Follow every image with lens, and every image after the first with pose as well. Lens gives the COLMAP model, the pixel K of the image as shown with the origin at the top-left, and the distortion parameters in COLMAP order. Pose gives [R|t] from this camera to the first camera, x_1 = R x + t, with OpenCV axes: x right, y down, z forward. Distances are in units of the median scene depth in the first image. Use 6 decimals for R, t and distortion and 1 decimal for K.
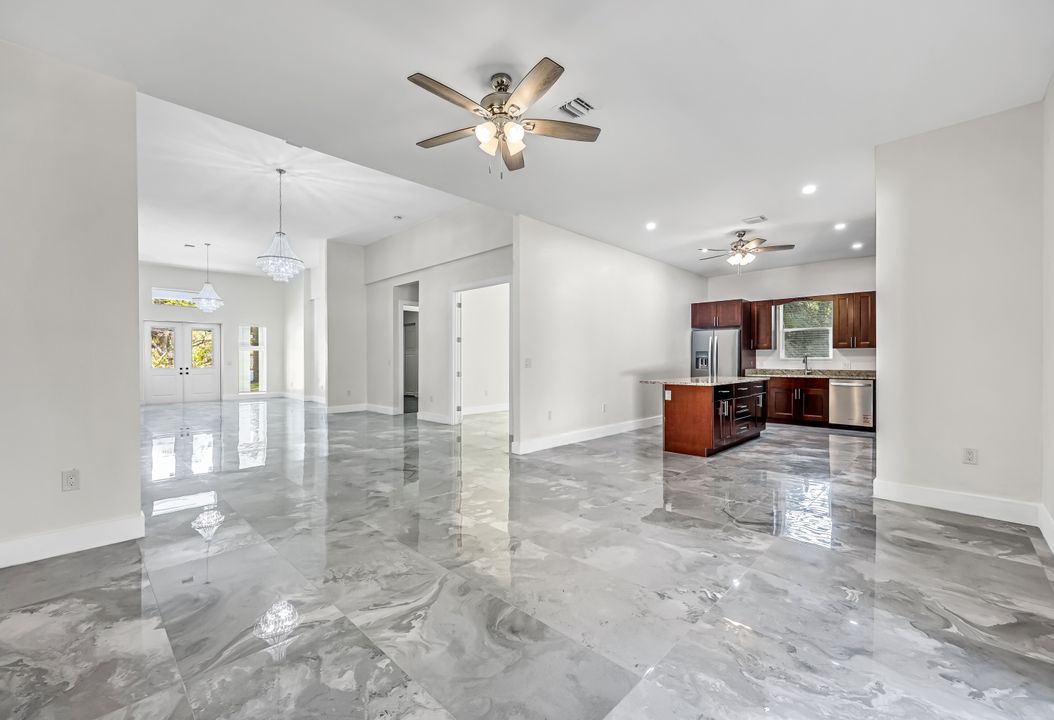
lens RADIAL K [[442.3, 0, 531.3], [0, 442.3, 364.7], [0, 0, 1]] dist [0.002706, 0.000057]
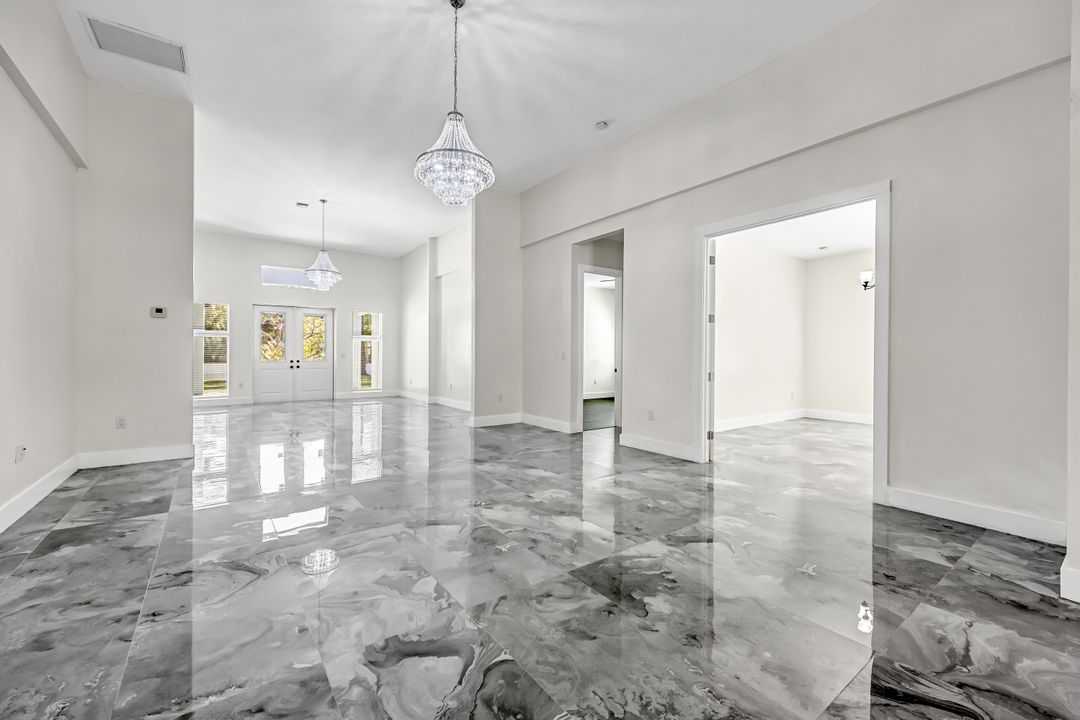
lens RADIAL K [[443.1, 0, 537.2], [0, 443.1, 358.7], [0, 0, 1]] dist [-0.000371, -0.000074]
pose [[0.986429, 0.008029, -0.163992, -0.293935], [-0.007921, 0.999968, 0.001313, -0.001833], [0.163998, 0.000004, 0.986461, 0.376748]]
